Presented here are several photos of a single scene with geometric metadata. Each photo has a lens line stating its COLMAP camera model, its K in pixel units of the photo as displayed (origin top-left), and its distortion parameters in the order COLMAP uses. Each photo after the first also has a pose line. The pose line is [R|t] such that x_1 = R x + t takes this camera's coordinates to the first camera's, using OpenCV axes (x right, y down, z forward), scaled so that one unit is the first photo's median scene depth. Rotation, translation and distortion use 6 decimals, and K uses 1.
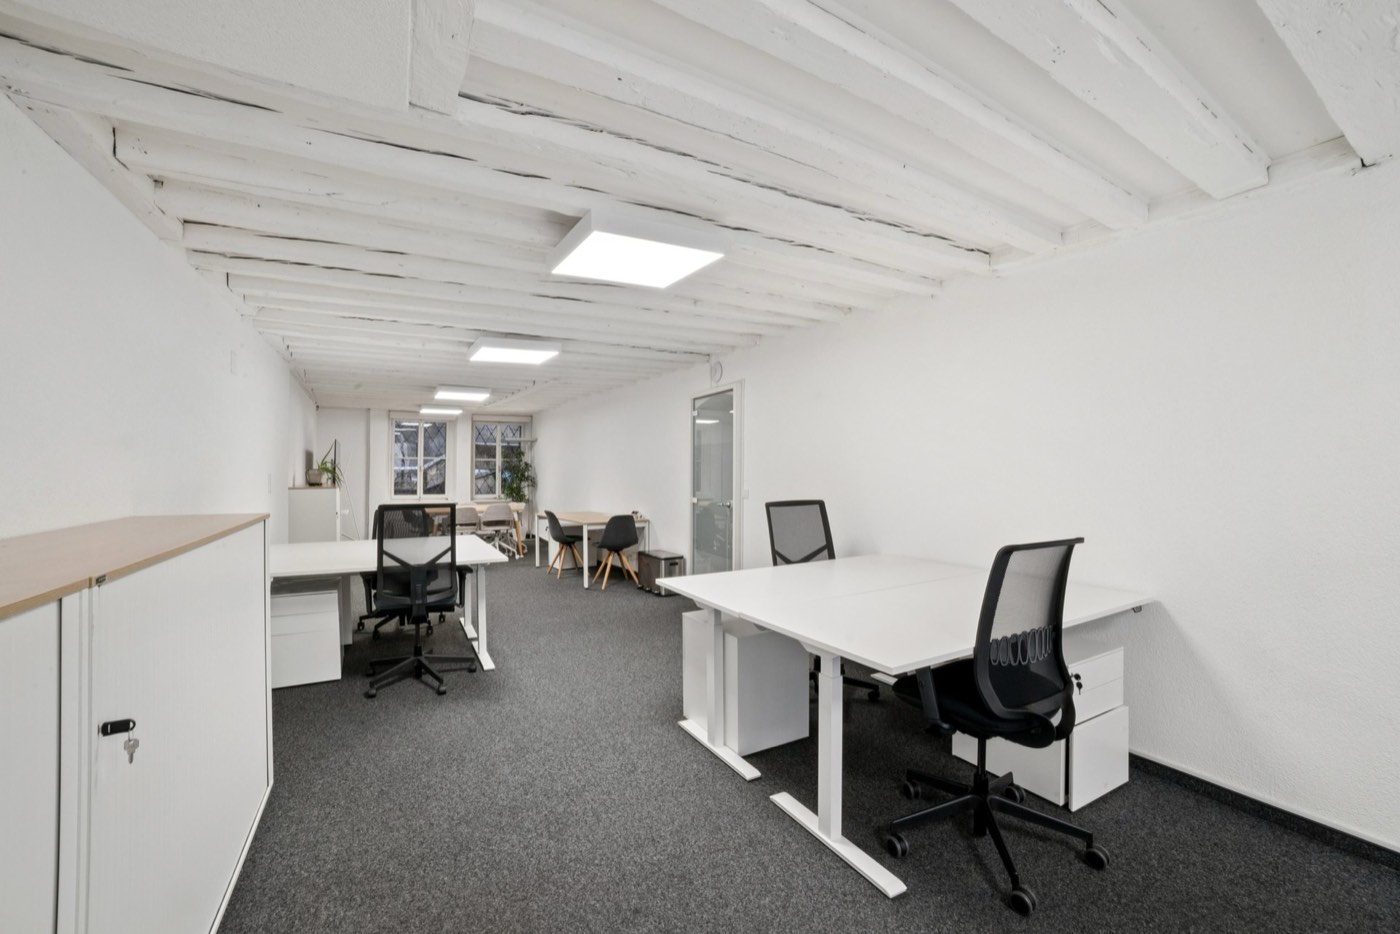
lens RADIAL K [[598.9, 0, 700.0], [0, 598.9, 467.0], [0, 0, 1]] dist [-0.000555, -0.000017]
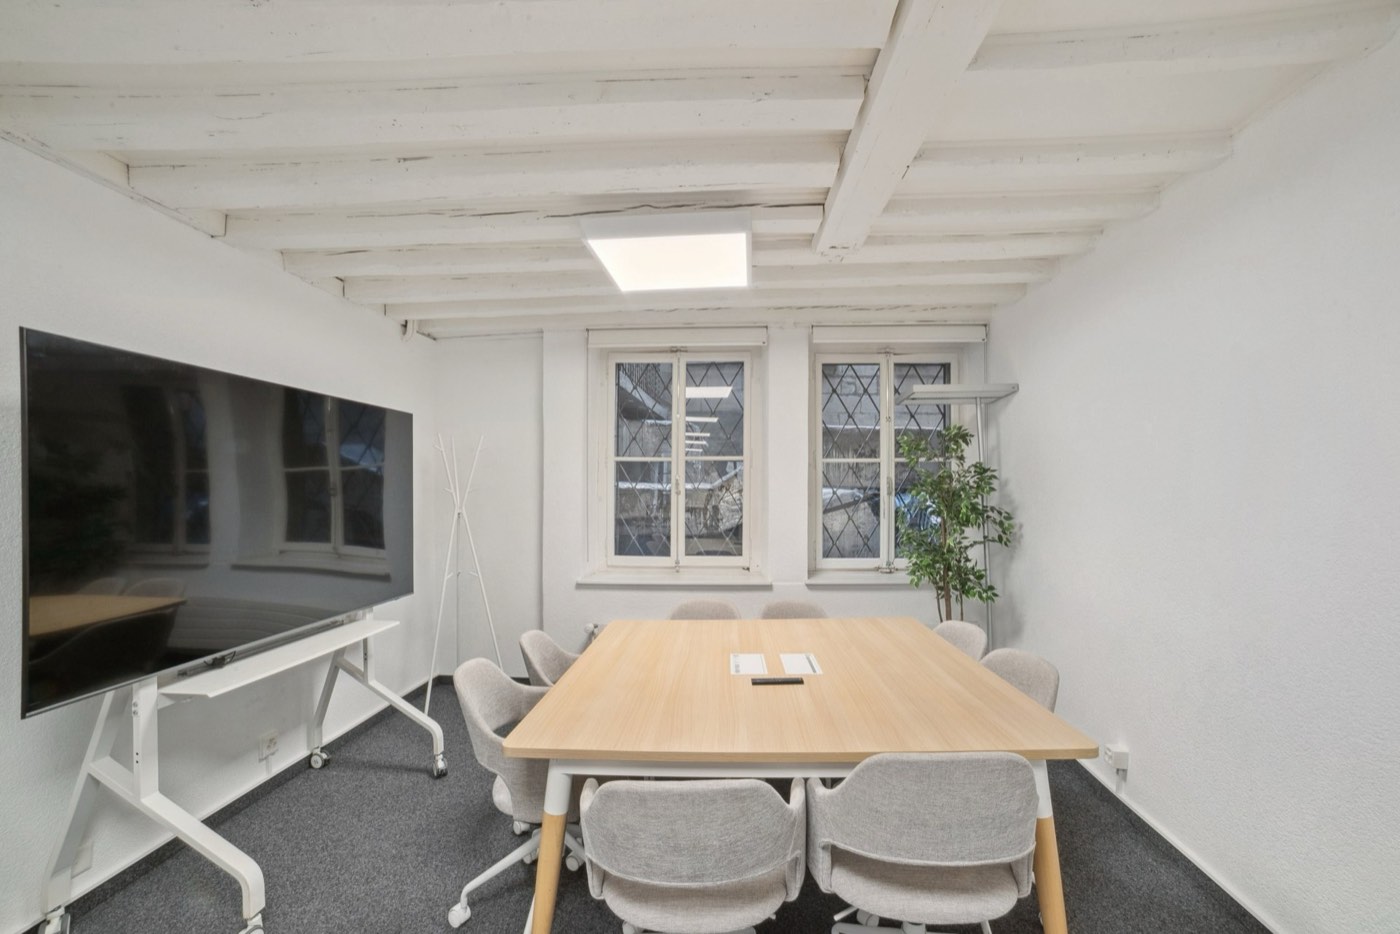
lens RADIAL K [[623.3, 0, 700.2], [0, 623.3, 471.8], [0, 0, 1]] dist [0.003750, 0.000255]
pose [[0.814577, -0.020491, -0.579694, -0.216645], [0.004639, 0.999574, -0.028815, 0.004867], [0.580038, 0.020783, 0.814325, 0.648358]]
